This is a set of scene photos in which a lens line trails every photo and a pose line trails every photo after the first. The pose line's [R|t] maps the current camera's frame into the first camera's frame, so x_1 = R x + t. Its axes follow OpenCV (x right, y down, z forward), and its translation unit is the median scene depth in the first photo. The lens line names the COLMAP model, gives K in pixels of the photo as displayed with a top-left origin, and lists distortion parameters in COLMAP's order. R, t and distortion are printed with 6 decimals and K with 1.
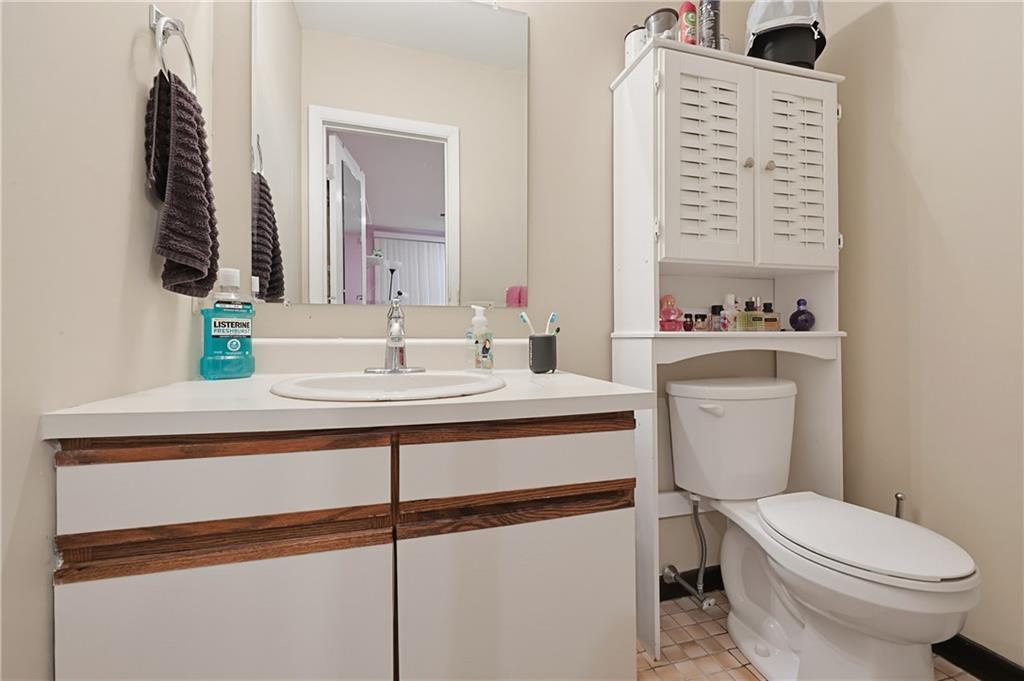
lens RADIAL K [[436.8, 0, 513.6], [0, 436.8, 338.4], [0, 0, 1]] dist [0.000775, -0.001332]
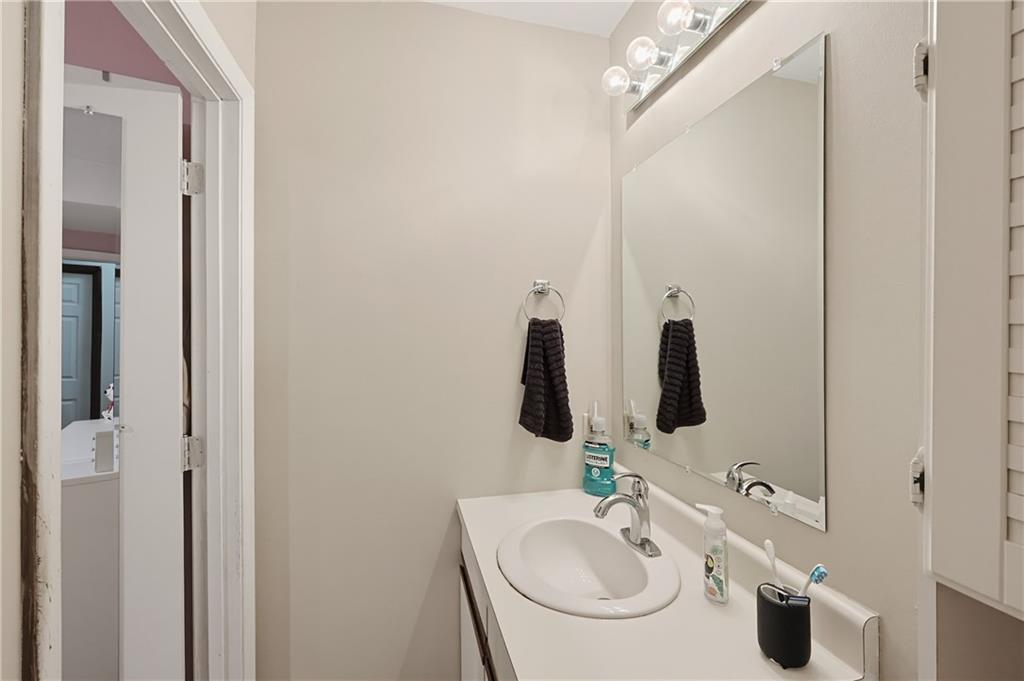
lens RADIAL K [[436.8, 0, 509.3], [0, 436.8, 341.3], [0, 0, 1]] dist [0.000775, -0.001332]
pose [[-0.037377, 0.004644, -0.999290, 0.791496], [-0.004443, 0.999979, 0.004814, -0.414442], [0.999291, 0.004620, -0.037356, 0.756386]]
